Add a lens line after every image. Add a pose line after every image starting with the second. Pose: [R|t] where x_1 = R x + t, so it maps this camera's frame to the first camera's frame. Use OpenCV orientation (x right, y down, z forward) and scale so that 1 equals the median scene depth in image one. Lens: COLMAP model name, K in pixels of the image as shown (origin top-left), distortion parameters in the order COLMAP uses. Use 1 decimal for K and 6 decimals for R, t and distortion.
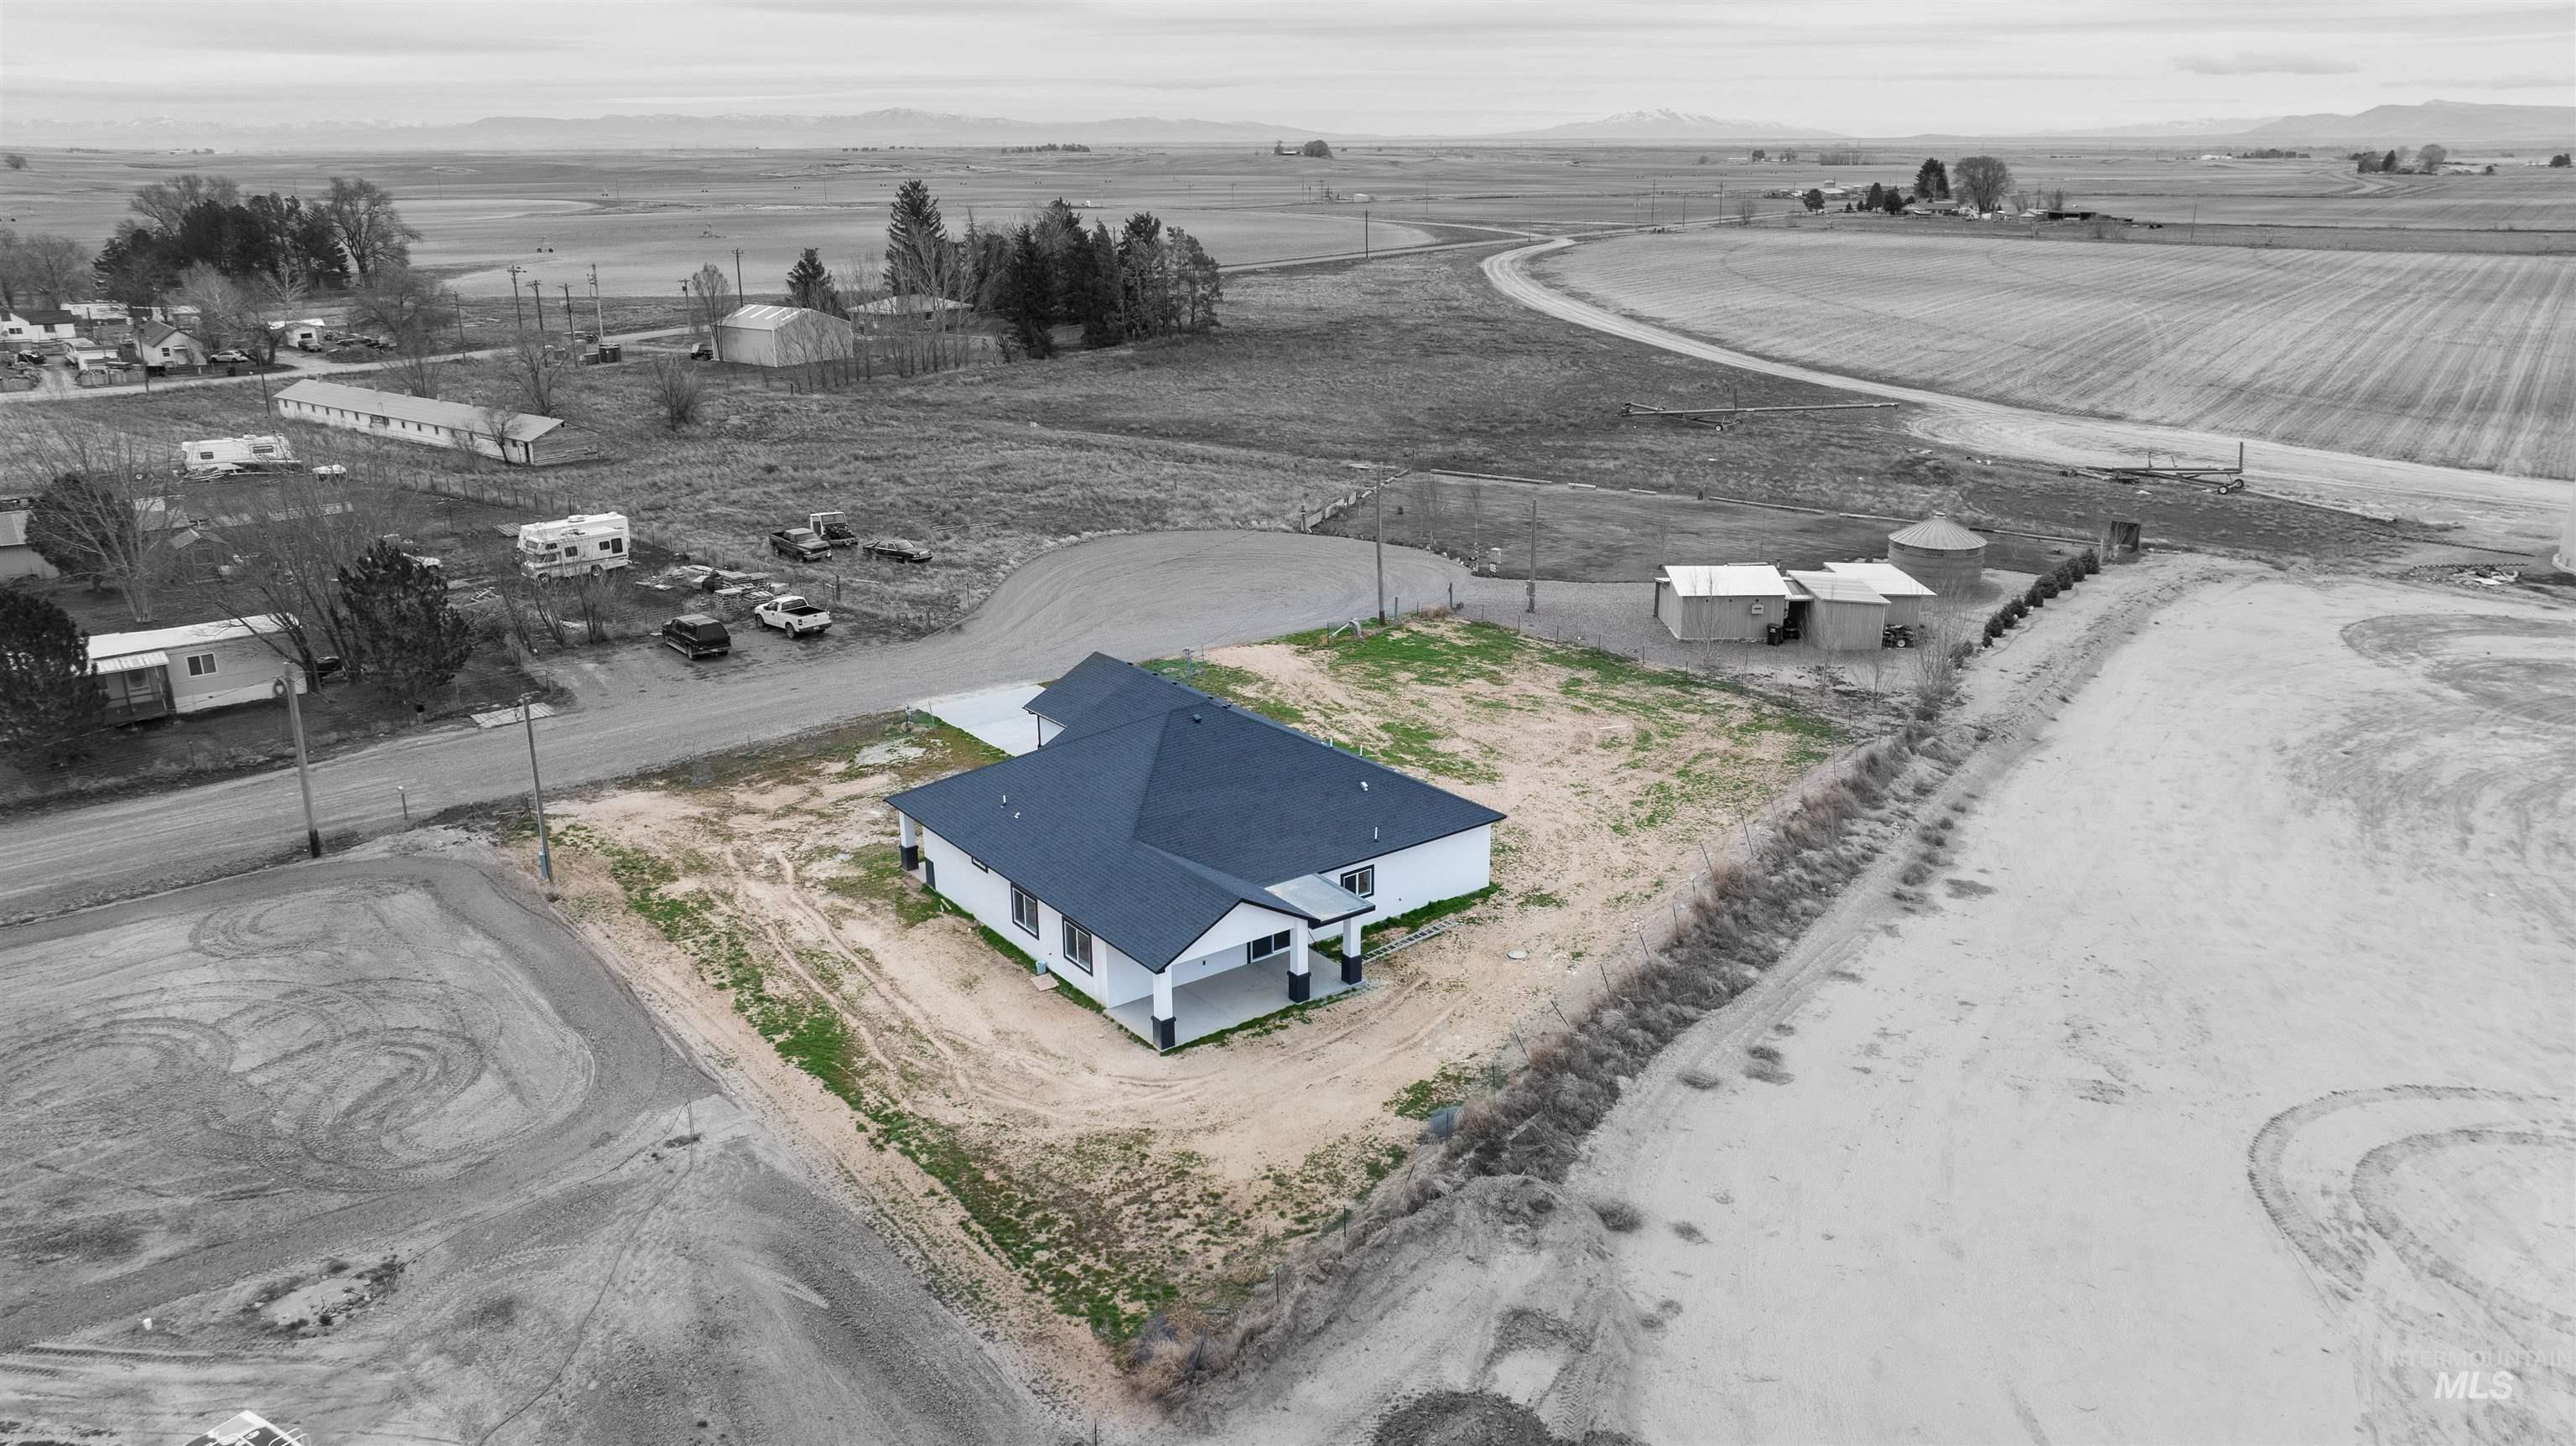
lens RADIAL K [[1819.1, 0, 1283.7], [0, 1819.1, 734.0], [0, 0, 1]] dist [-0.024018, 0.011561]
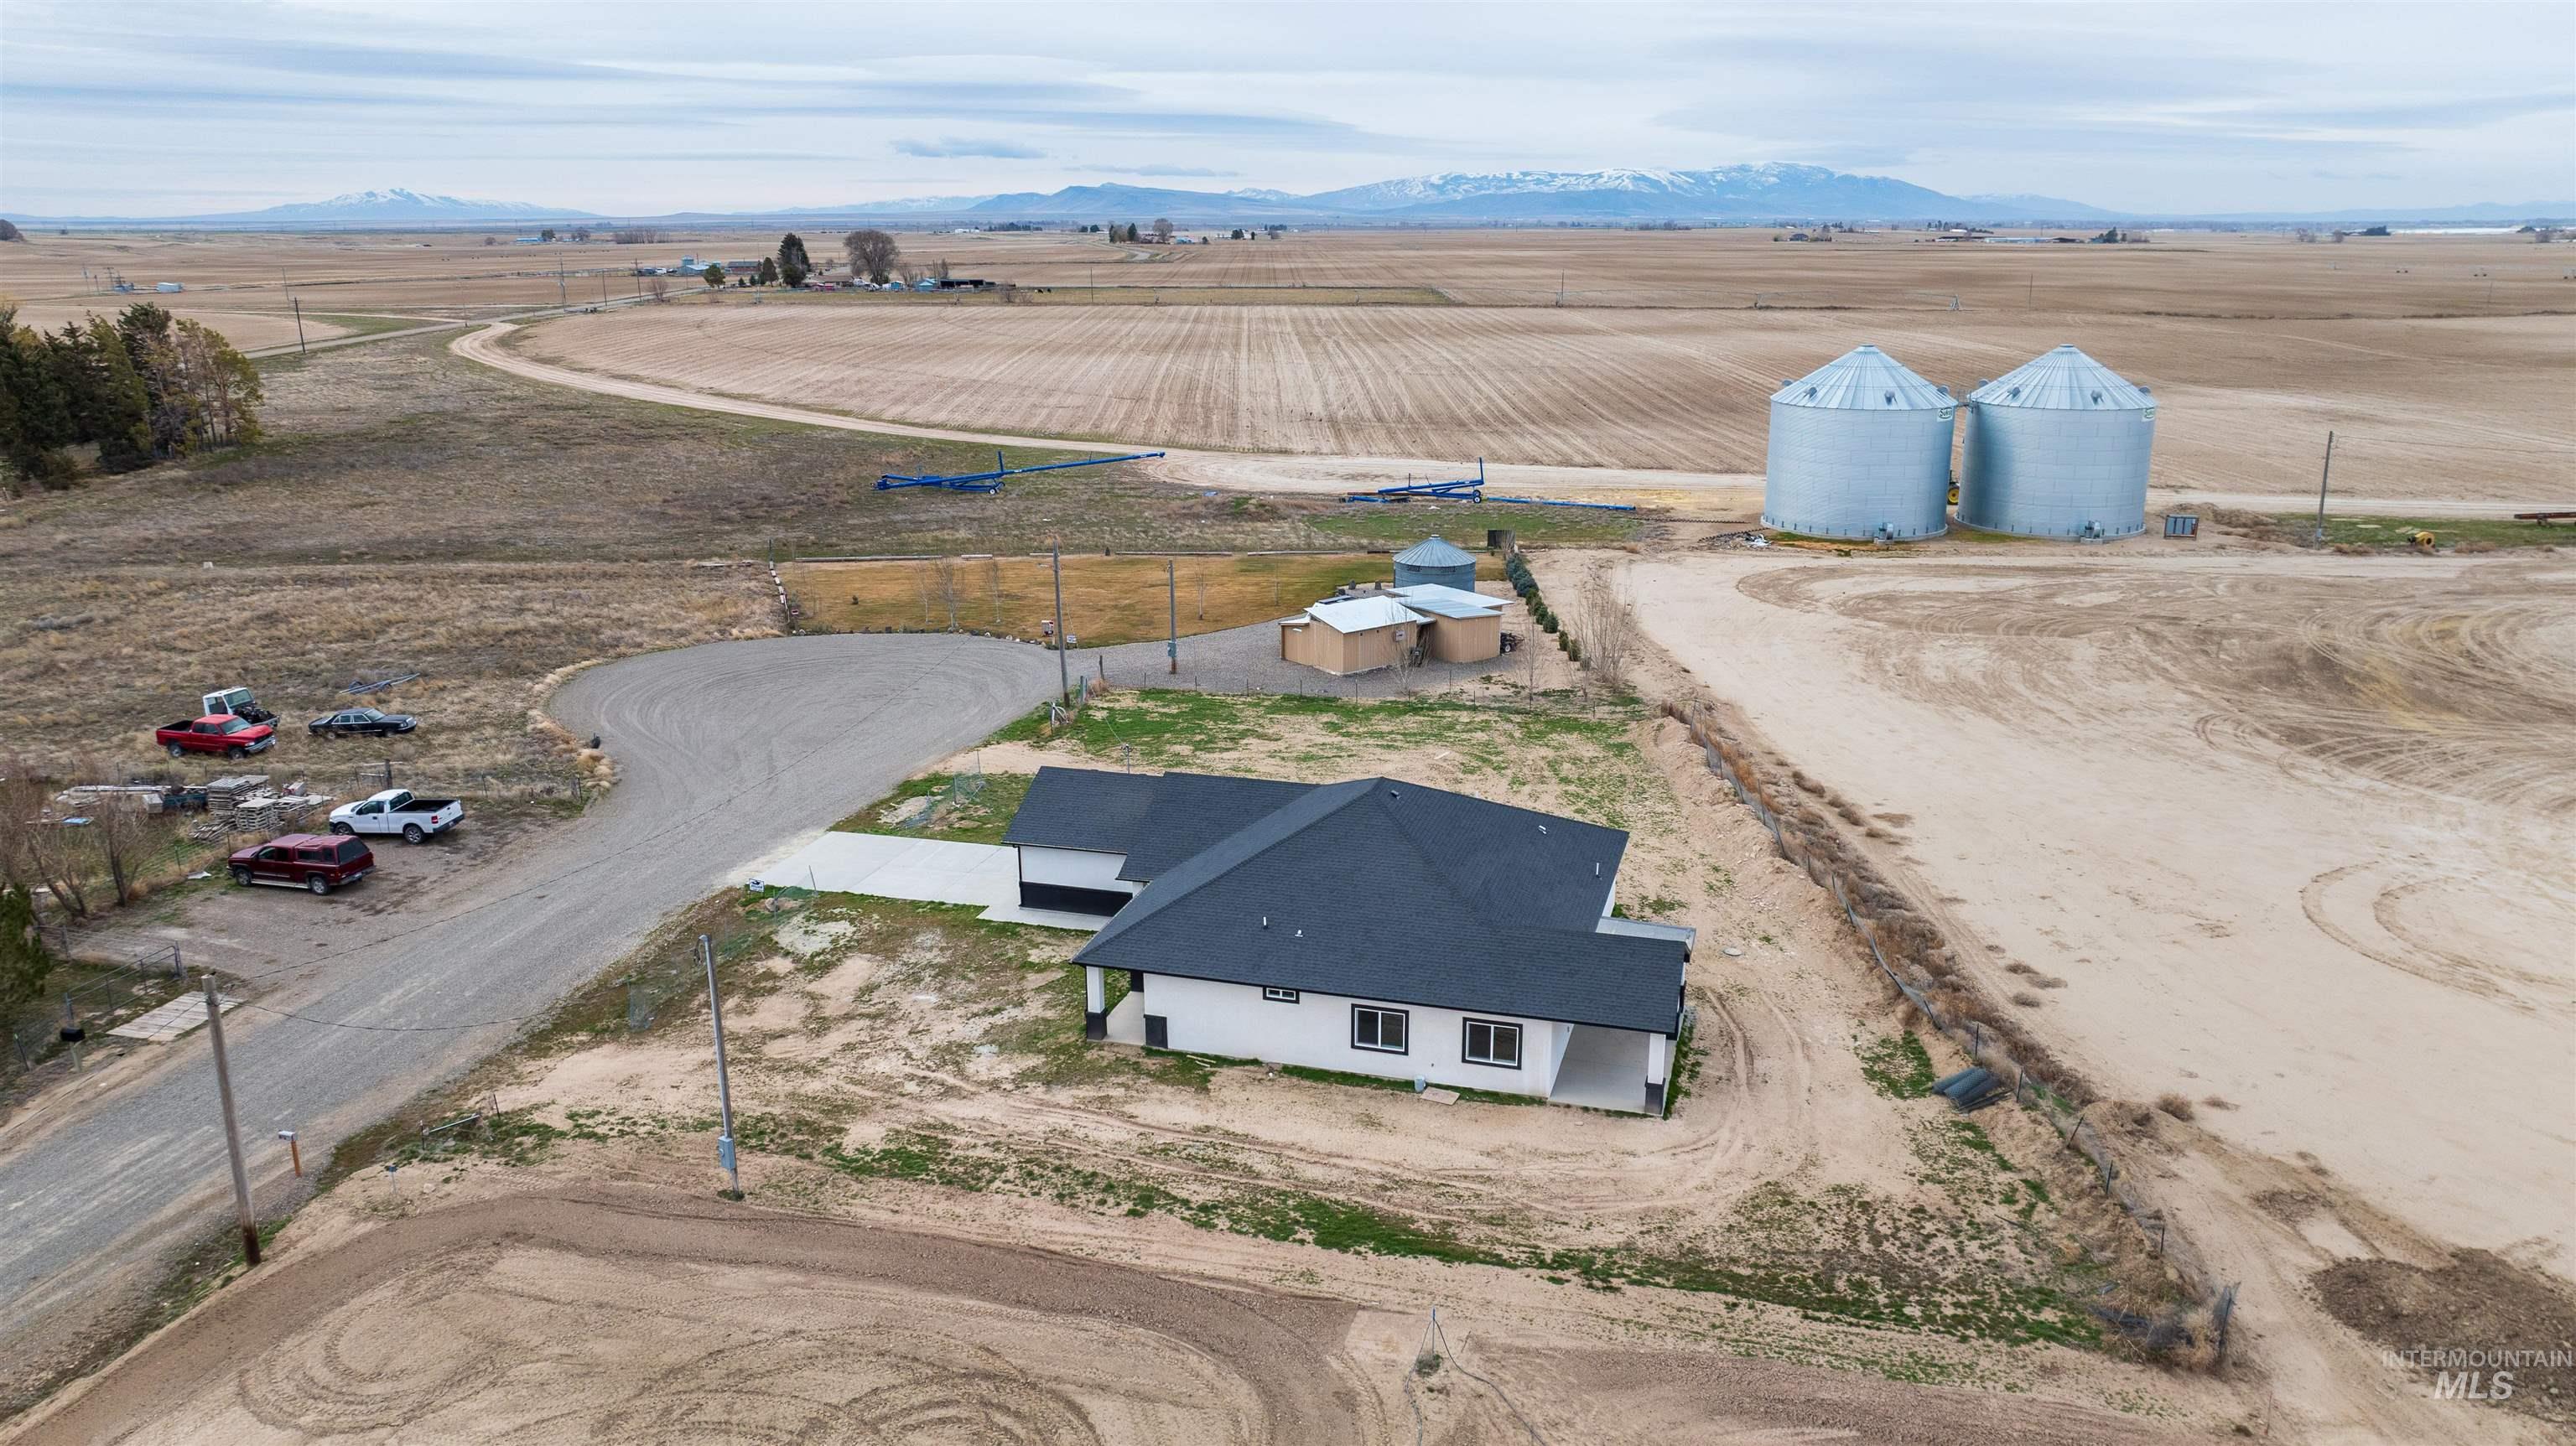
lens RADIAL K [[1819.1, 0, 1295.4], [0, 1819.1, 713.7], [0, 0, 1]] dist [-0.024018, 0.011561]
pose [[0.800509, -0.158001, 0.578119, -0.519781], [0.186863, 0.982338, 0.009729, -0.056836], [-0.569445, 0.100241, 0.815895, 0.207224]]
